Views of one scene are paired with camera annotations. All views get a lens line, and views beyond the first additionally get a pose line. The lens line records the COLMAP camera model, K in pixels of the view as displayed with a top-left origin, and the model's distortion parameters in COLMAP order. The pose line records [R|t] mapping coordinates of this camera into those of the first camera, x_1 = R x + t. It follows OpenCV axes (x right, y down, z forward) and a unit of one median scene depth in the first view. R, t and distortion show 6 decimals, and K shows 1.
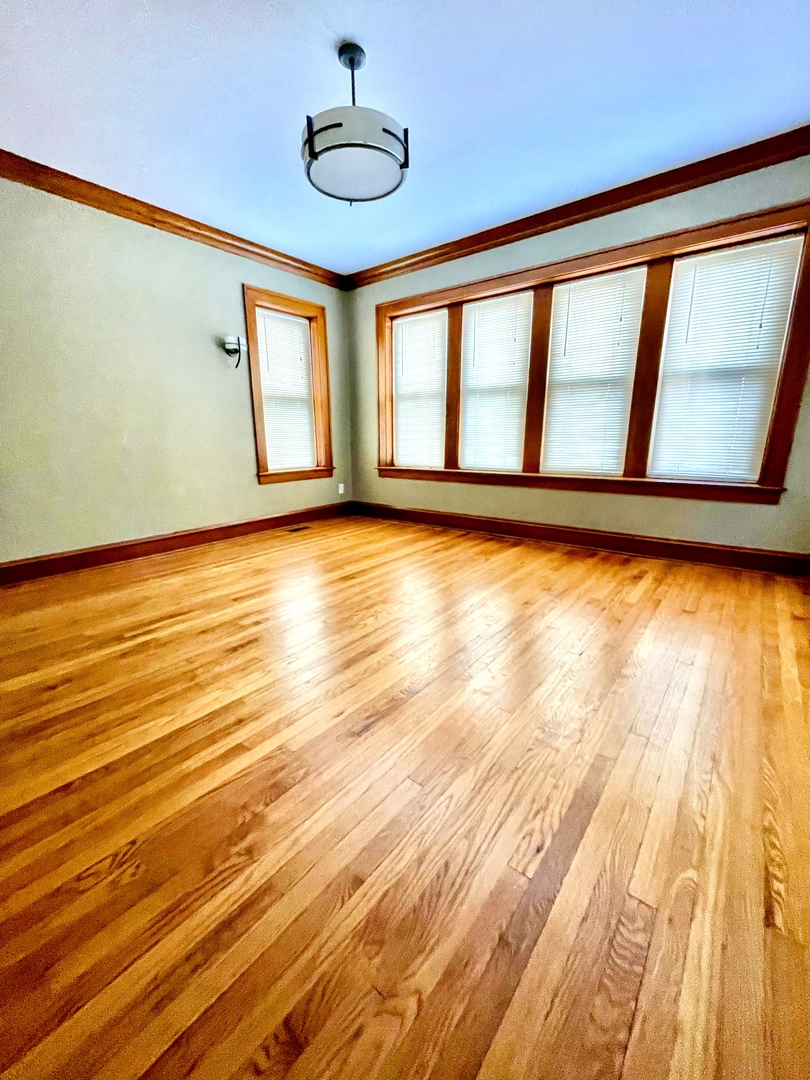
lens RADIAL K [[433.8, 0, 405.7], [0, 433.8, 541.9], [0, 0, 1]] dist [-0.002244, -0.000072]
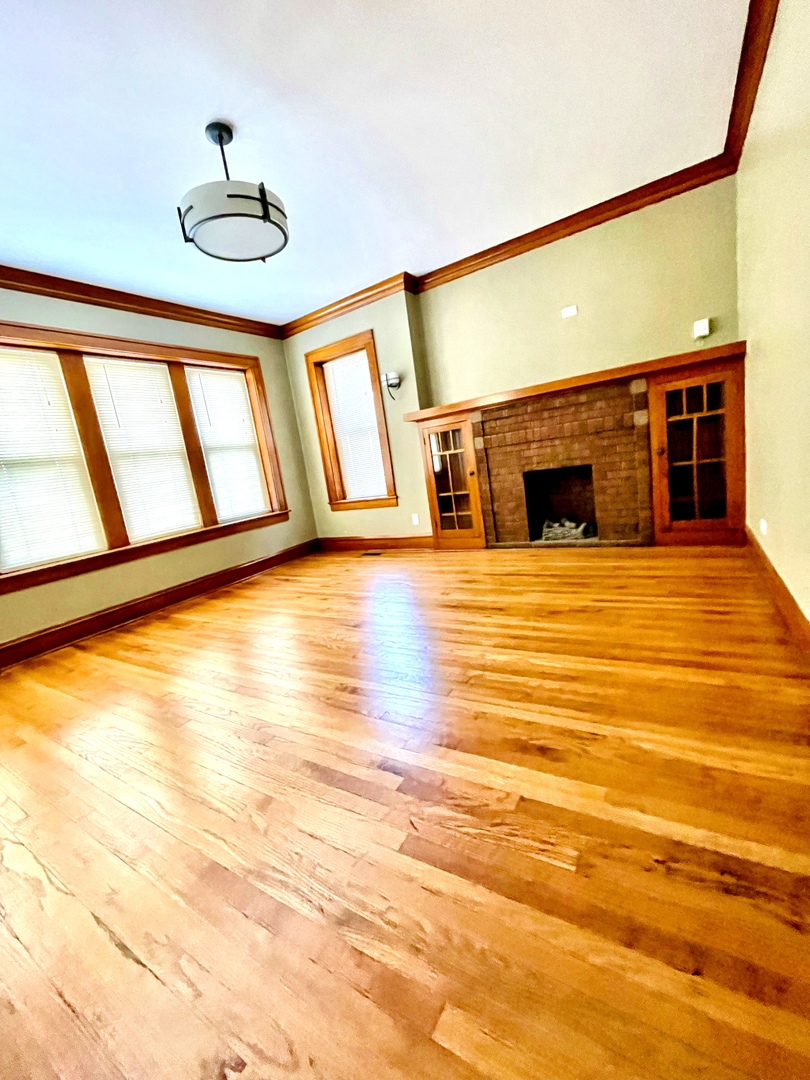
lens RADIAL K [[433.8, 0, 405.0], [0, 433.8, 541.5], [0, 0, 1]] dist [-0.002244, -0.000072]
pose [[-0.108757, -0.160810, 0.980975, -0.797072], [0.382215, 0.904203, 0.190599, -0.139350], [-0.917651, 0.395672, -0.036874, 0.584530]]
